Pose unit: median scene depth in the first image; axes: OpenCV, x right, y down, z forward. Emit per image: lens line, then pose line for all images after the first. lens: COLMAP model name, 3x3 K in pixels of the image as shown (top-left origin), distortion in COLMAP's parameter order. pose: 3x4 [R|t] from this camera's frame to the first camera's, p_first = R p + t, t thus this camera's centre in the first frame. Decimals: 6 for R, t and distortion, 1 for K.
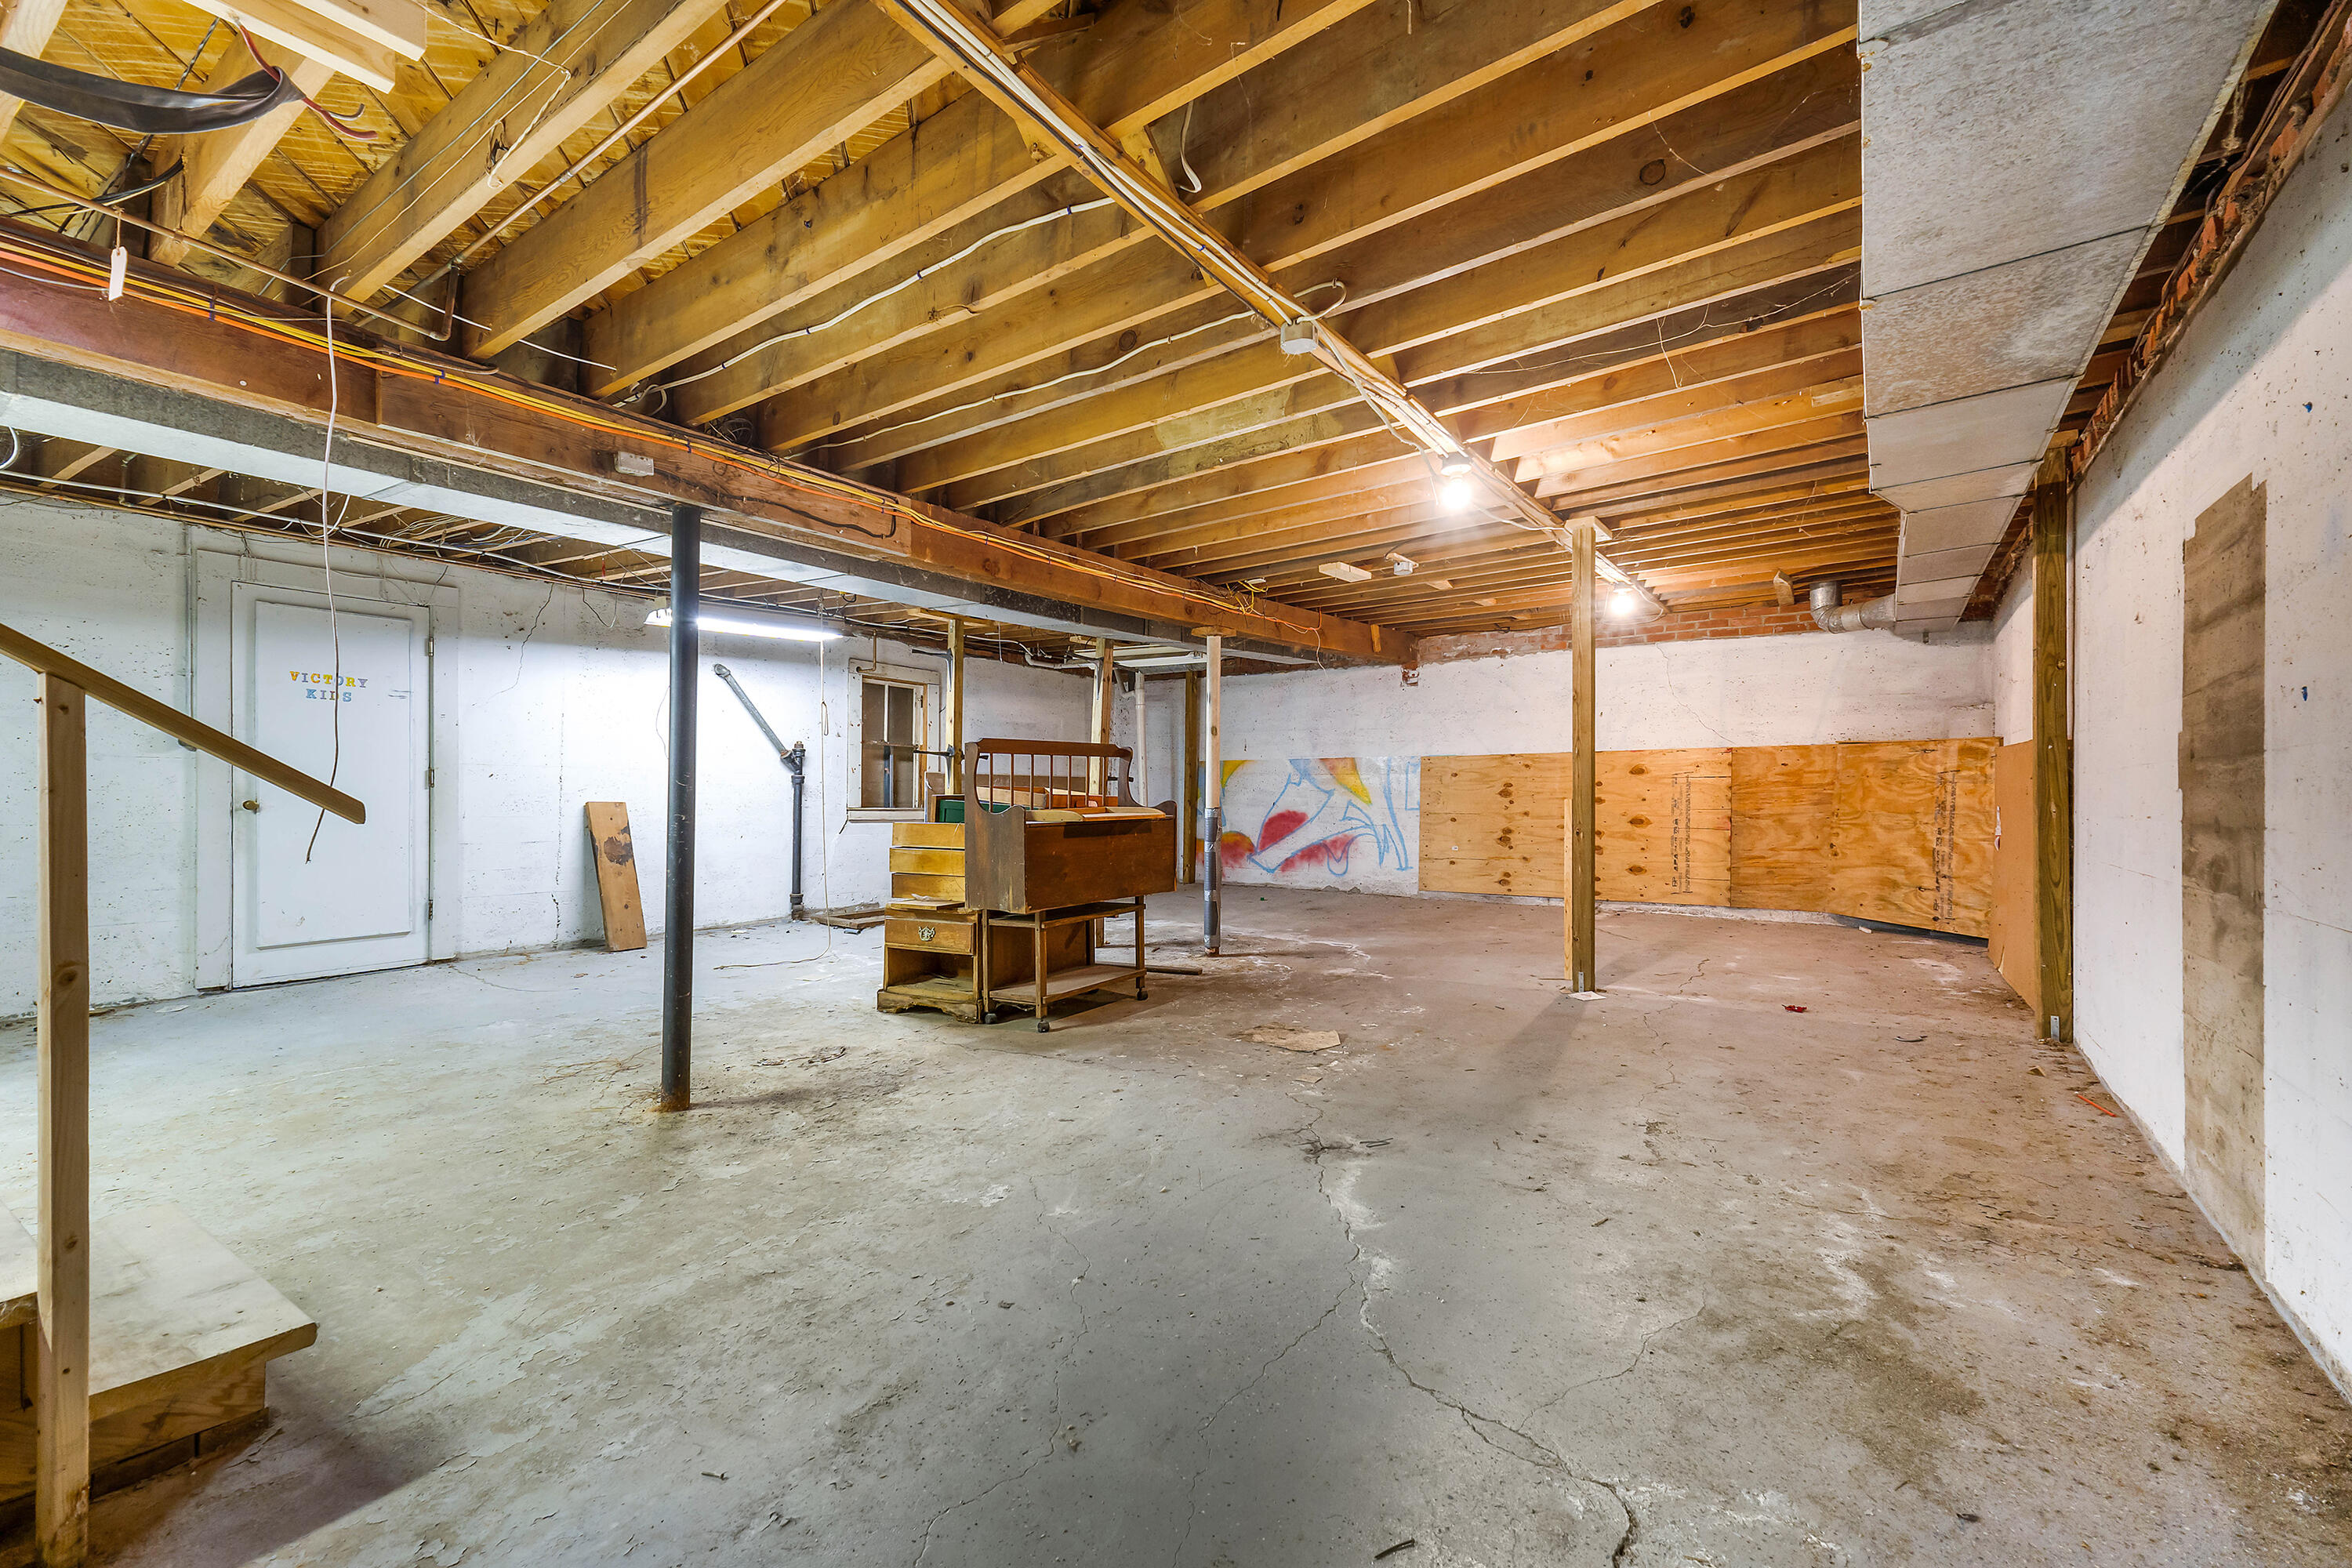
lens RADIAL K [[977.0, 0, 1176.1], [0, 977.0, 796.5], [0, 0, 1]] dist [0.027179, -0.005627]
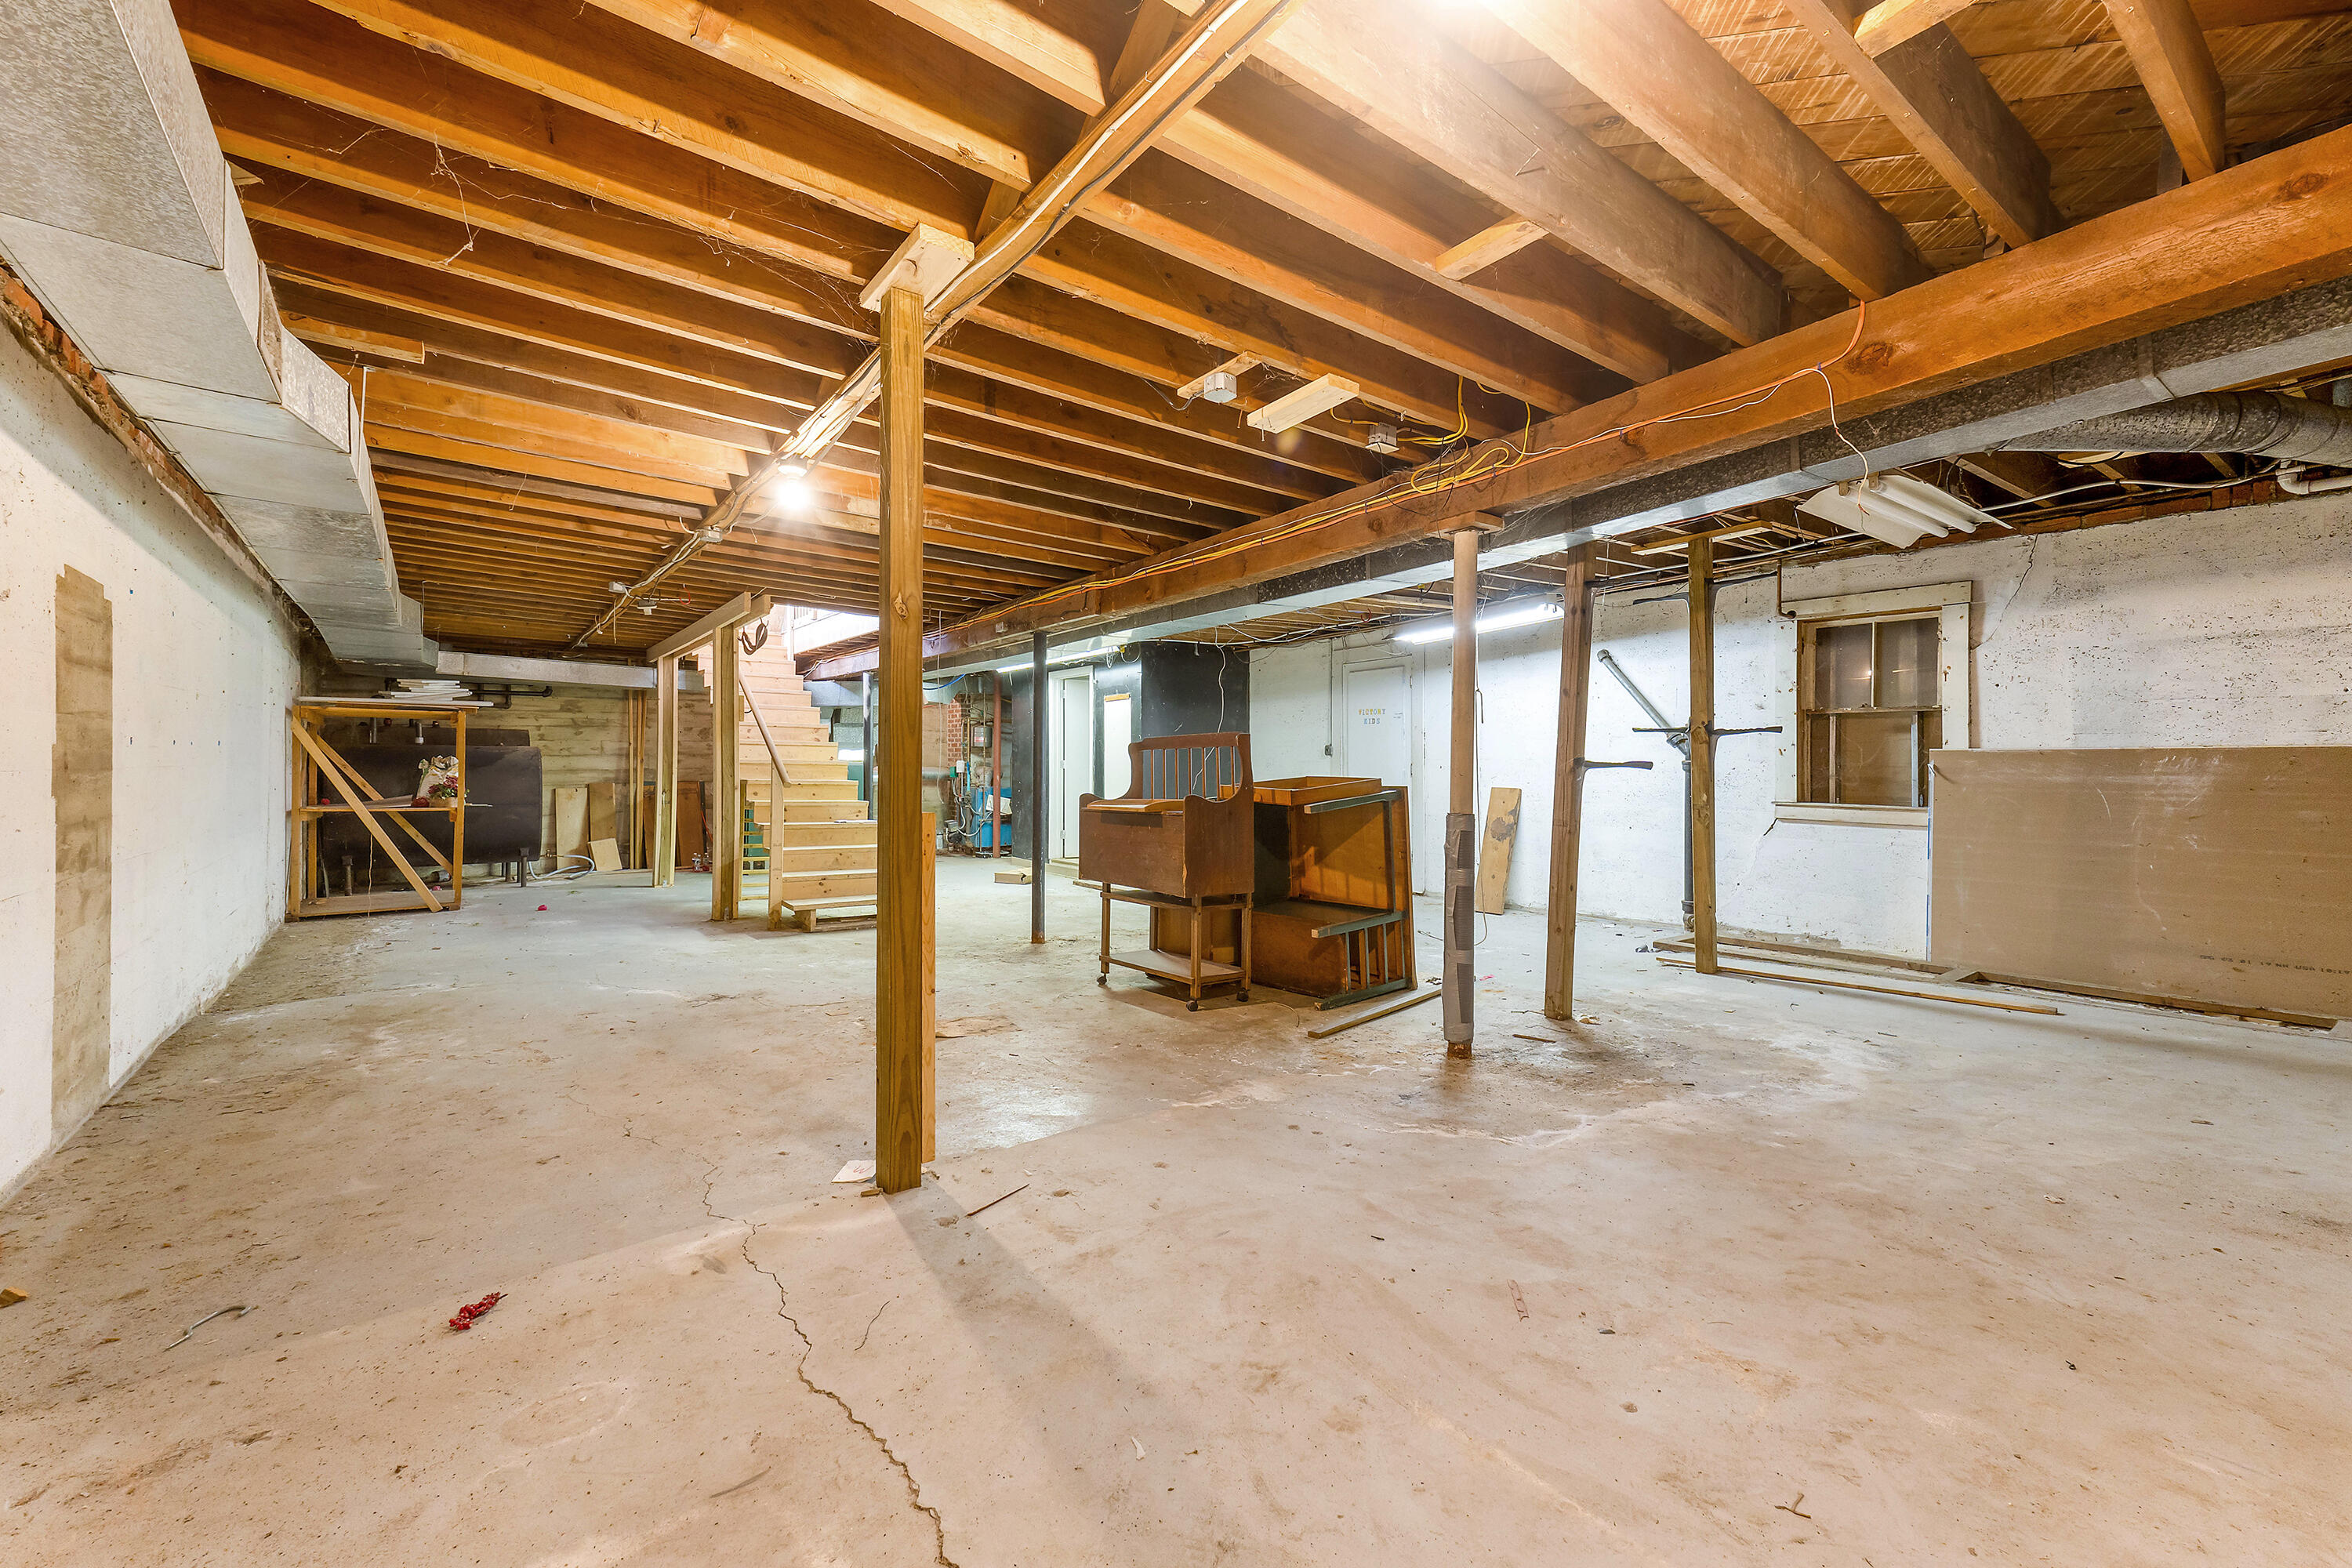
lens RADIAL K [[977.0, 0, 1175.3], [0, 977.0, 770.6], [0, 0, 1]] dist [0.027179, -0.005627]
pose [[-0.312554, 0.000688, -0.949900, 1.324395], [-0.002233, 0.999996, 0.001459, -0.030974], [0.949897, 0.002577, -0.312552, 1.999048]]
